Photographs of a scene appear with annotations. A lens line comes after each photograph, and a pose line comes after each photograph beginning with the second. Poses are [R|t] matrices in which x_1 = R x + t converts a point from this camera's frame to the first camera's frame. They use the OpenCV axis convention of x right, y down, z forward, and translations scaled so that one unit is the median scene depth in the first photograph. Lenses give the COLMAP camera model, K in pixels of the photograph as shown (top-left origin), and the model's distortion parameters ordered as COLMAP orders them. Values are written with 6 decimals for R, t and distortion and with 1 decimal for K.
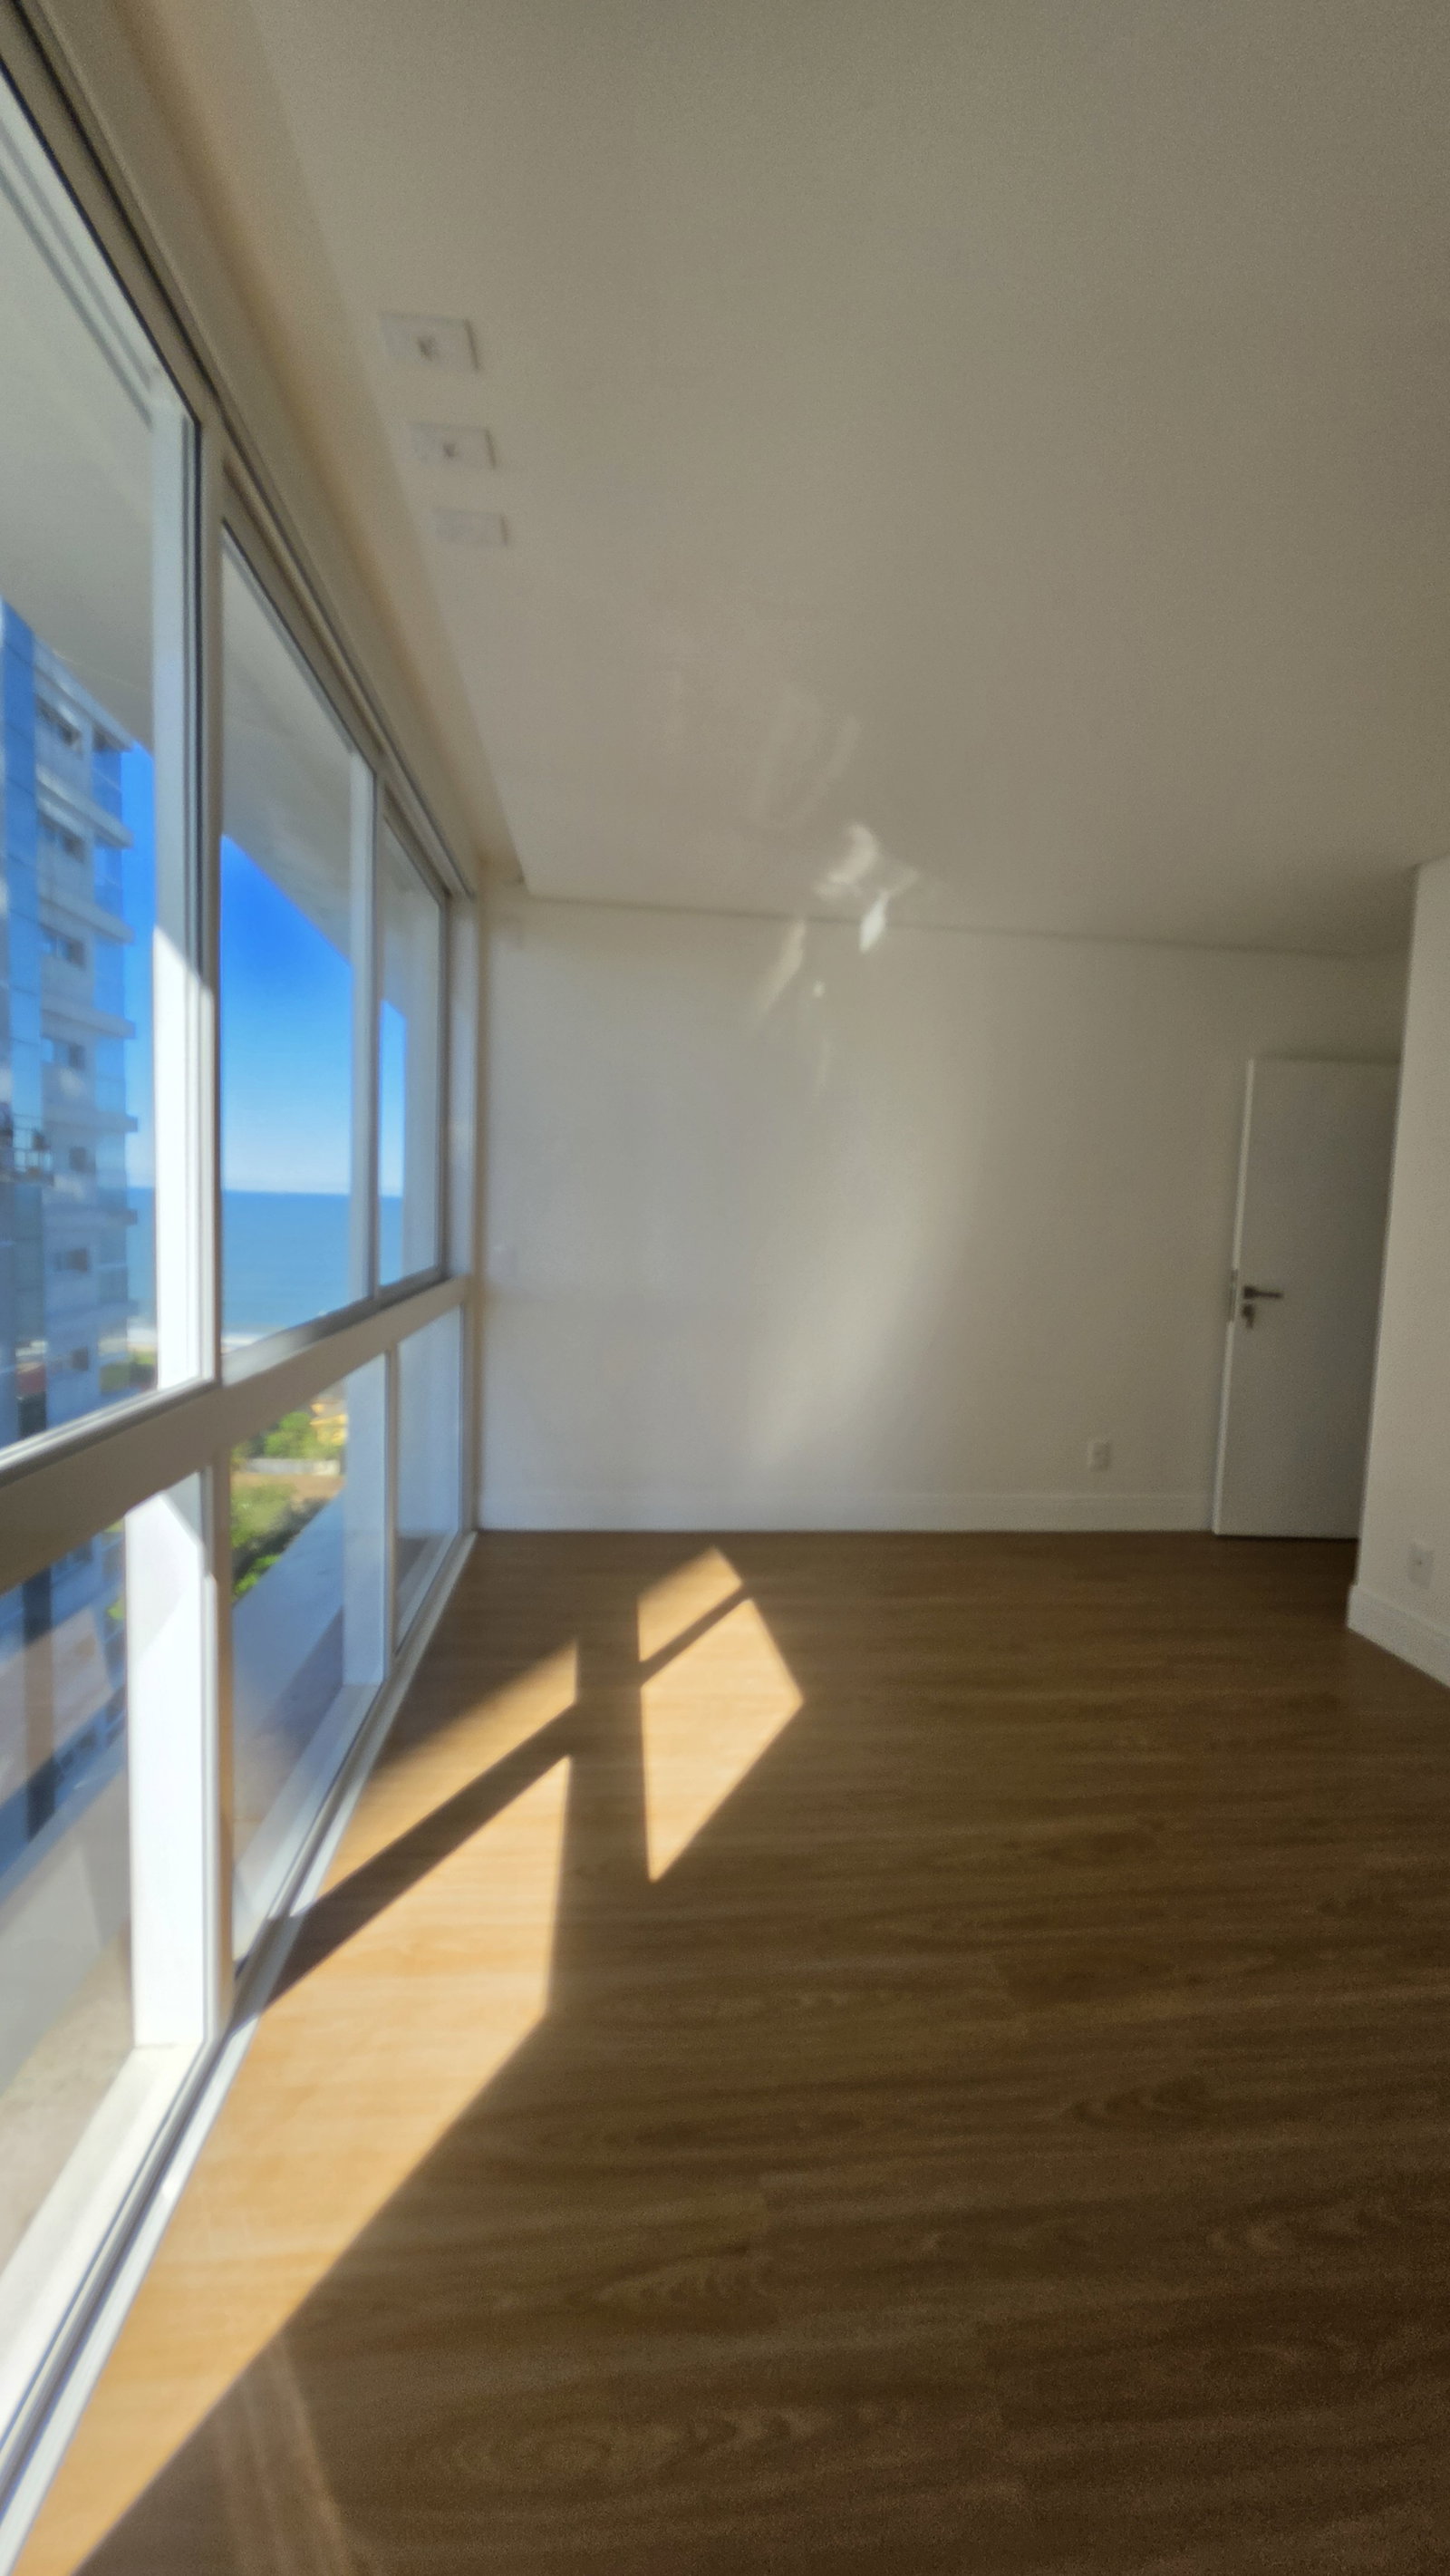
lens RADIAL K [[1024.7, 0, 723.8], [0, 1024.7, 1288.5], [0, 0, 1]] dist [0.004663, 0.000276]
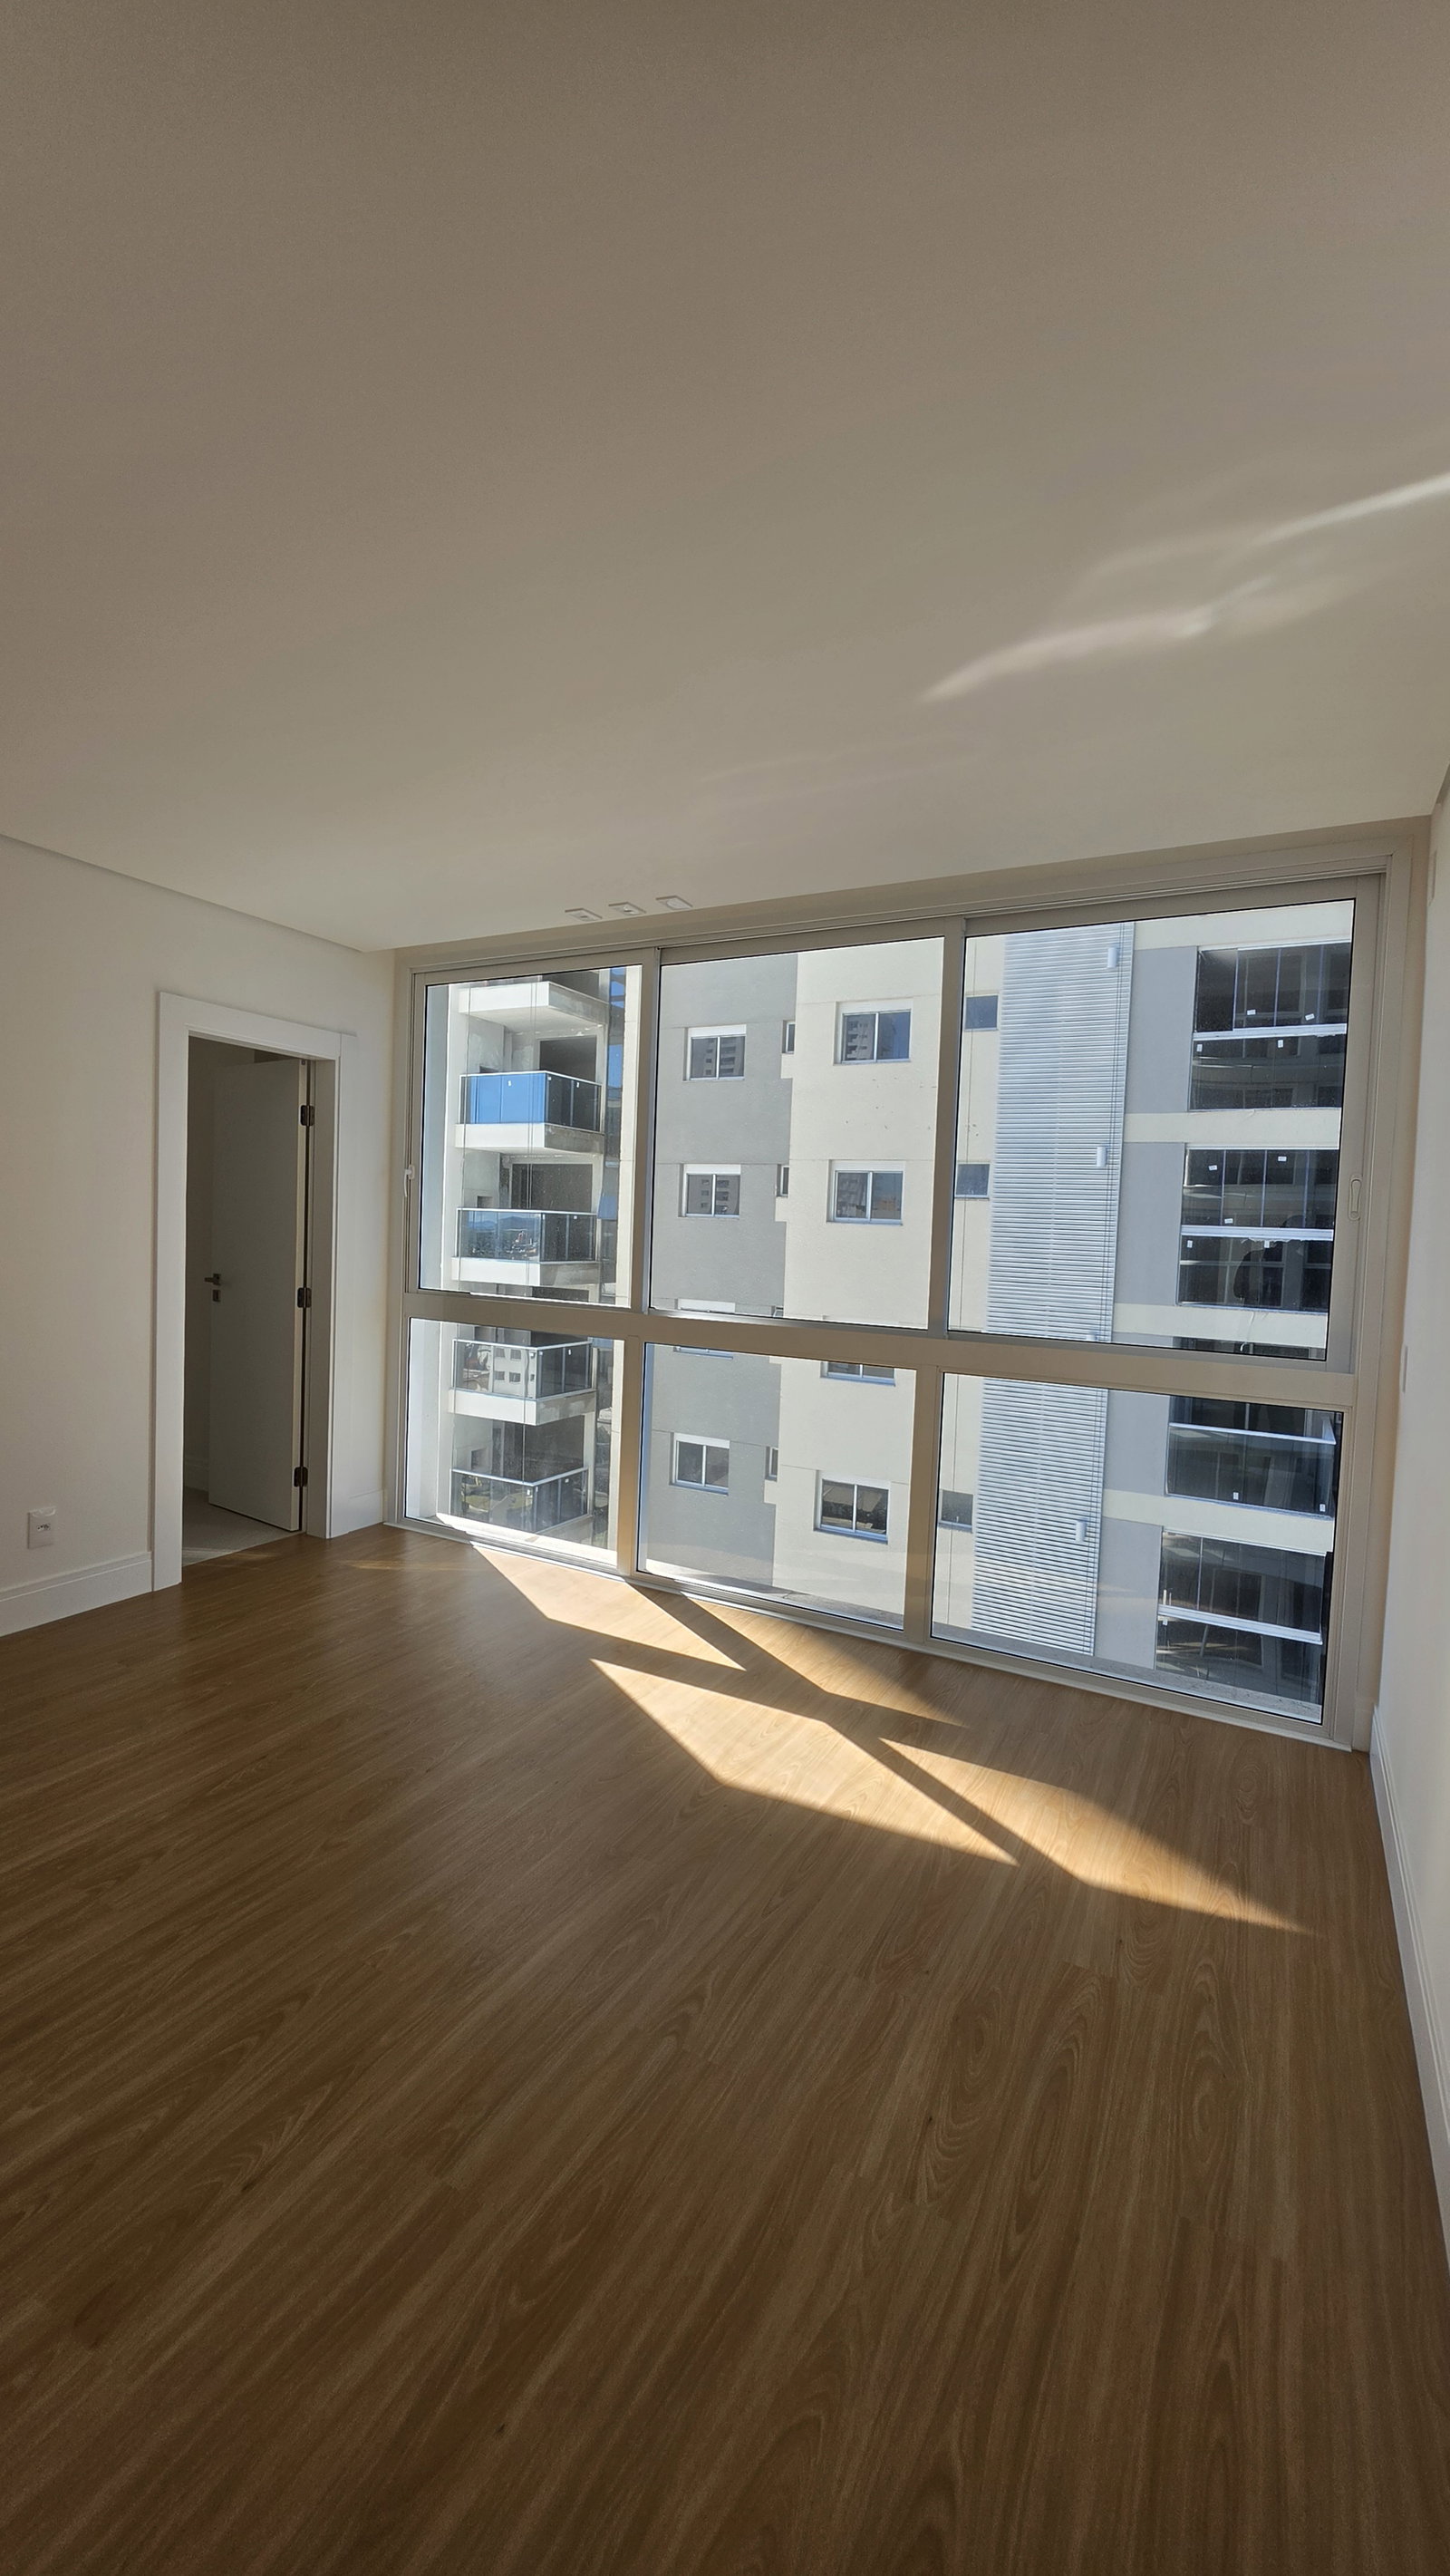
lens RADIAL K [[1024.7, 0, 734.3], [0, 1024.7, 1287.1], [0, 0, 1]] dist [0.004663, 0.000276]
pose [[-0.549523, -0.004419, -0.835467, 0.827975], [-0.125843, 0.989015, 0.077541, -0.108168], [0.825947, 0.147748, -0.544042, 1.425699]]
